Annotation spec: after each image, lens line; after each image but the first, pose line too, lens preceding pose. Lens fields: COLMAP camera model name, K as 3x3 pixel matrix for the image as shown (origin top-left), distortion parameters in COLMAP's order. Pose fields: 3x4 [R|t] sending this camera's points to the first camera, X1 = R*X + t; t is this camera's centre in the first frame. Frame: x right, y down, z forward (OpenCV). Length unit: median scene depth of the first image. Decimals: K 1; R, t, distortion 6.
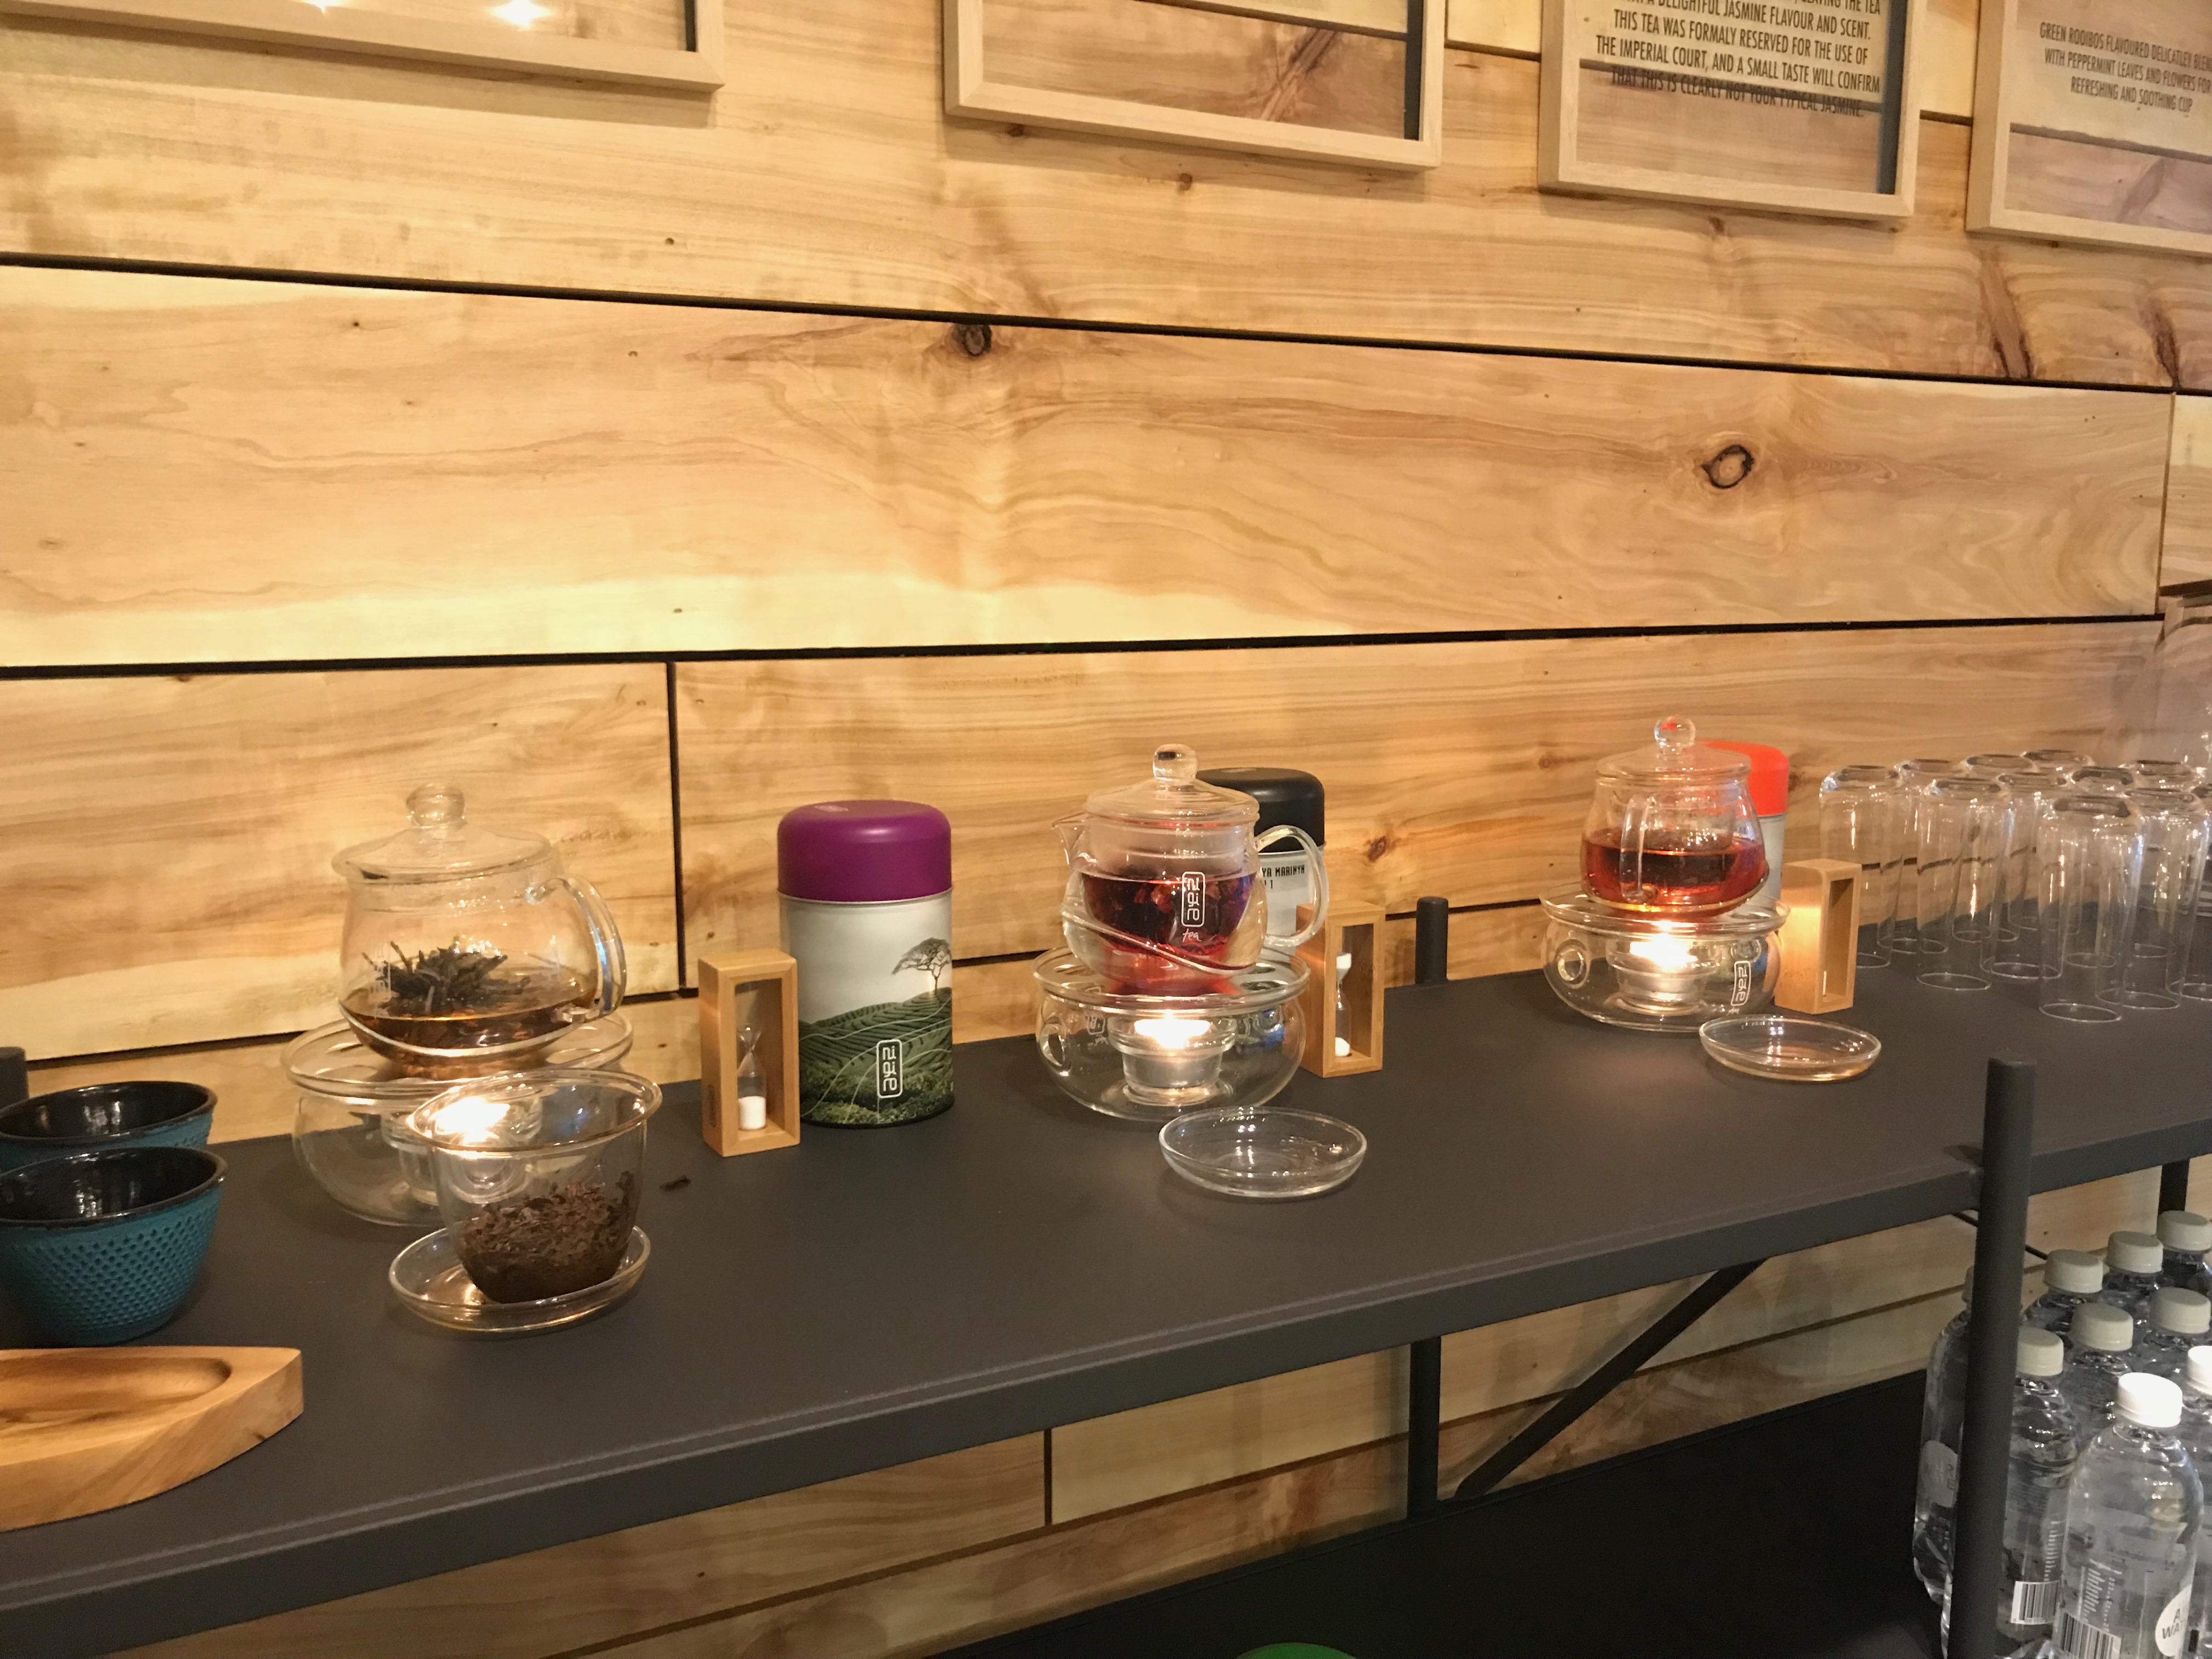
lens RADIAL K [[1899.2, 0, 1106.0], [0, 1899.2, 829.5], [0, 0, 1]] dist [0.063306, -0.103268]
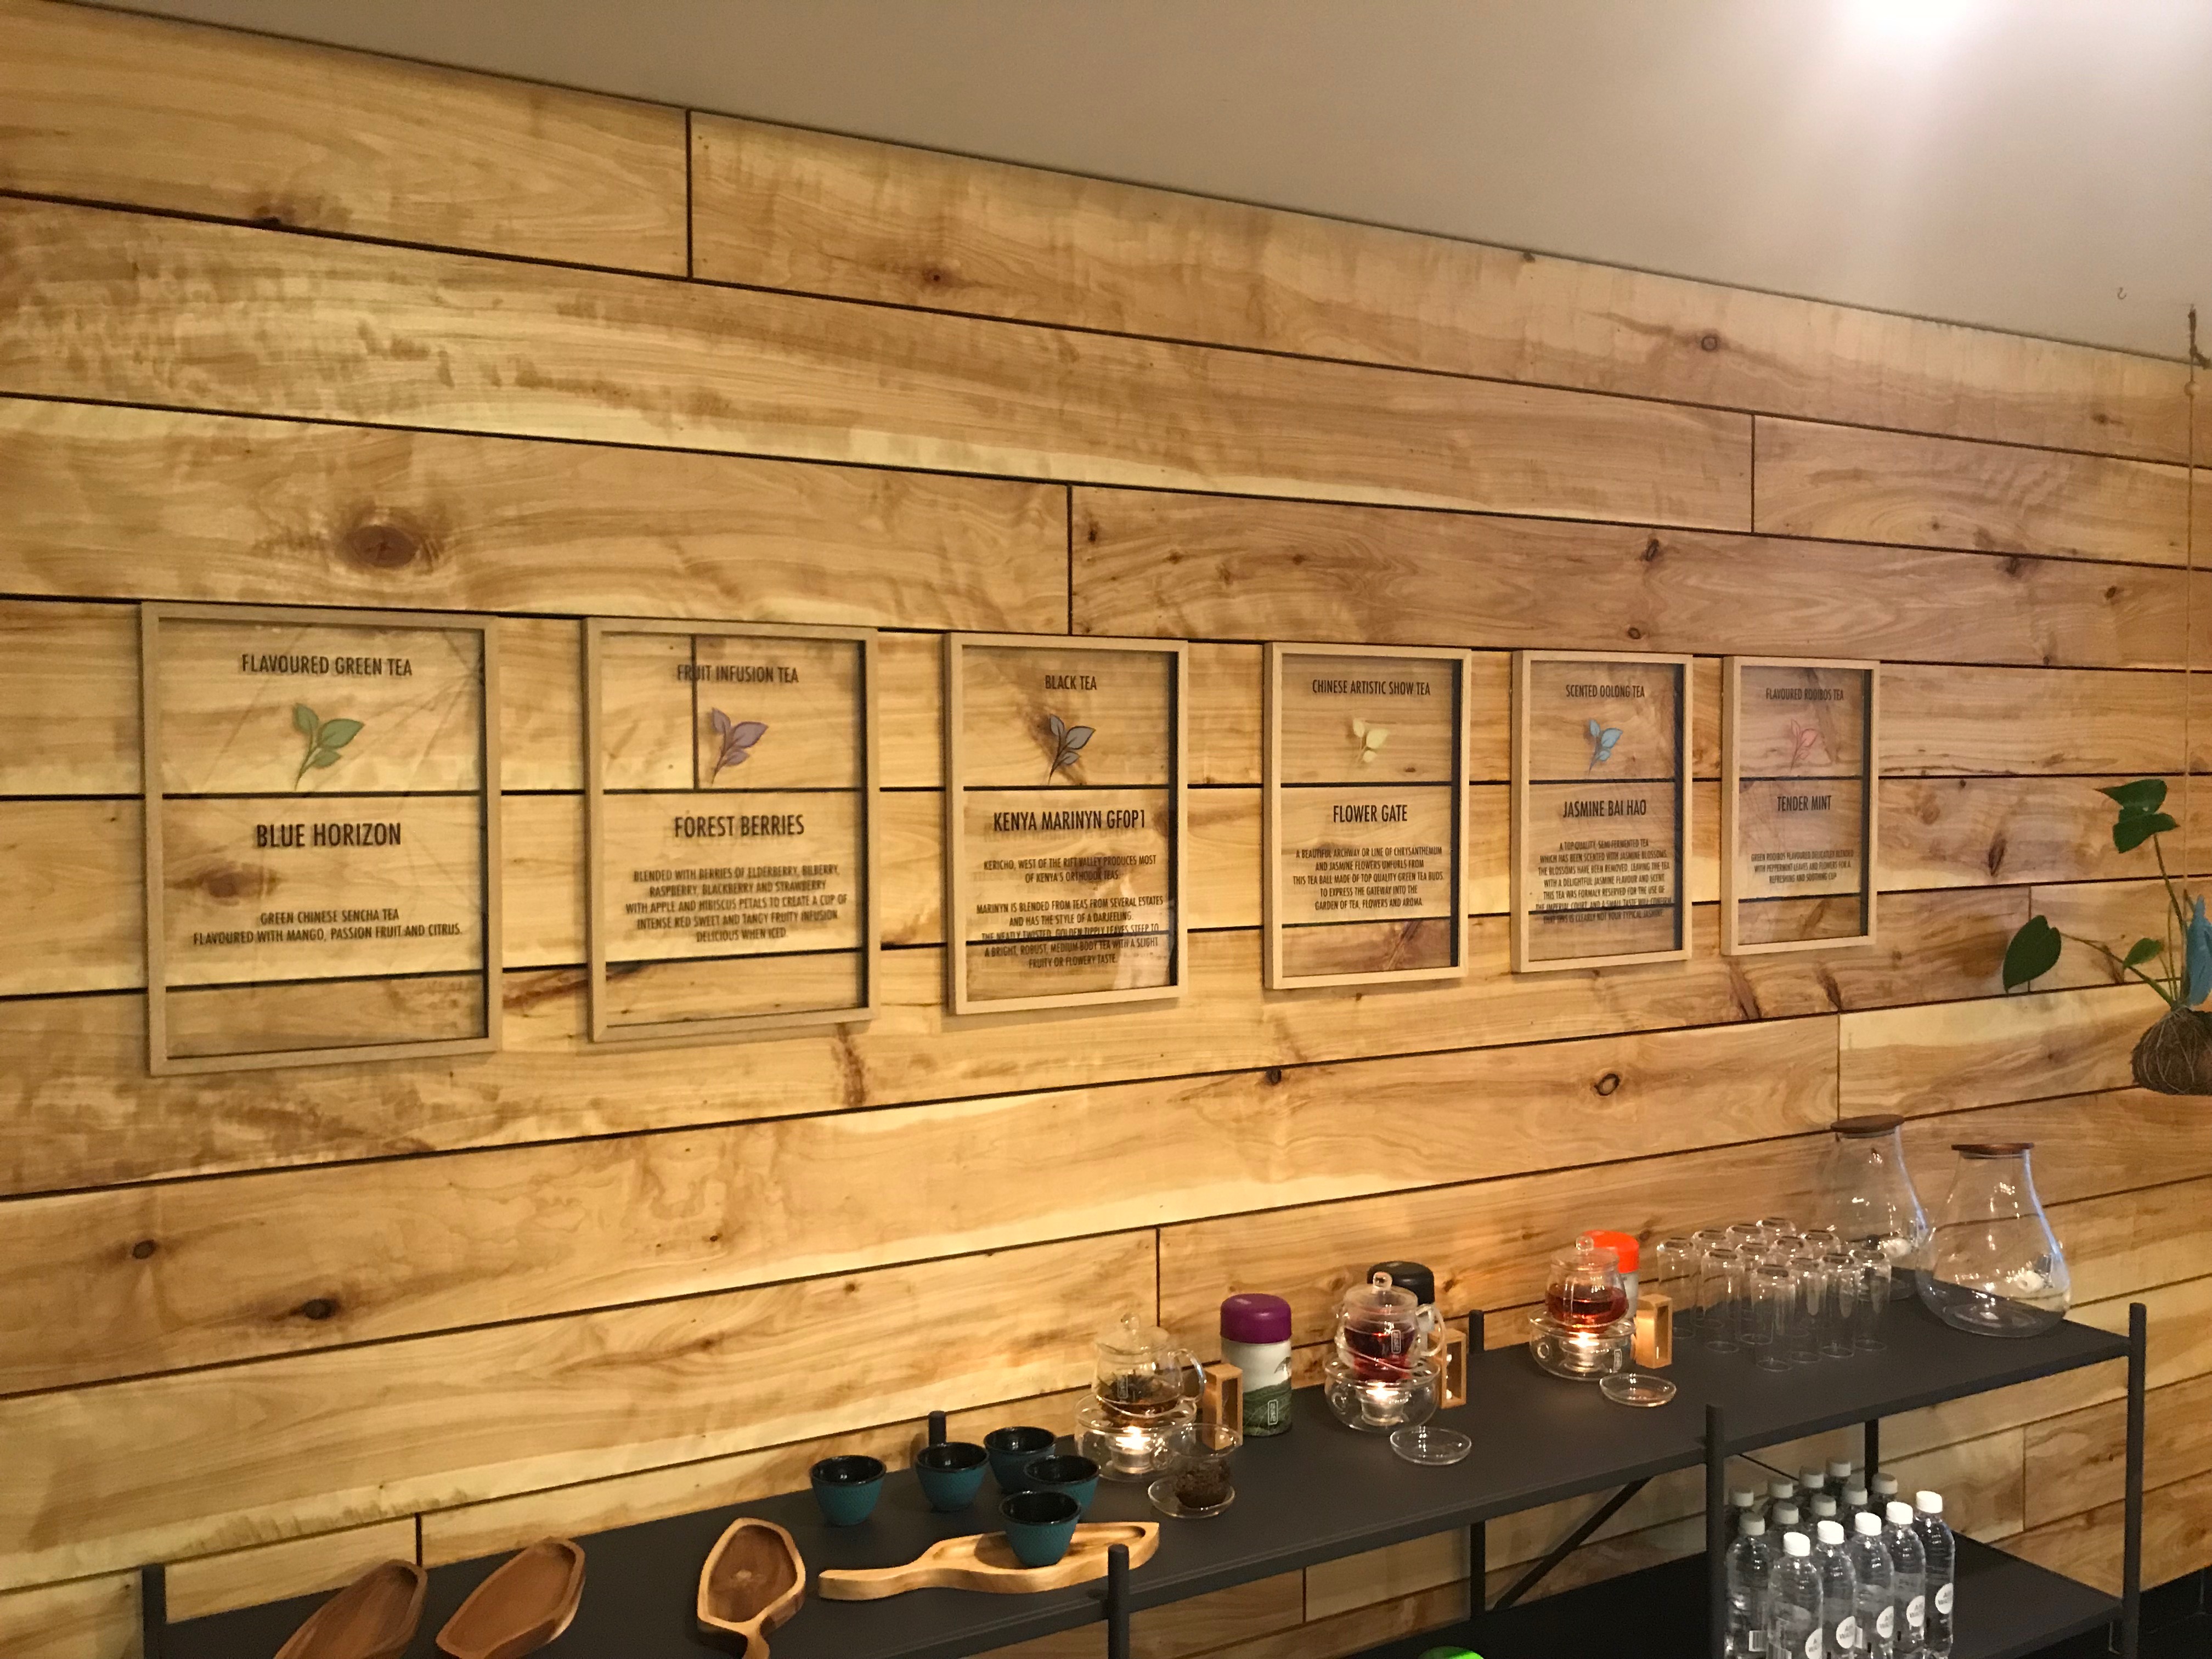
lens RADIAL K [[1899.2, 0, 1106.0], [0, 1899.2, 829.5], [0, 0, 1]] dist [0.063306, -0.103268]
pose [[0.999618, -0.009005, 0.026122, -0.303775], [0.011861, 0.993711, -0.111345, -0.275596], [-0.024955, 0.111612, 0.993438, -1.212021]]
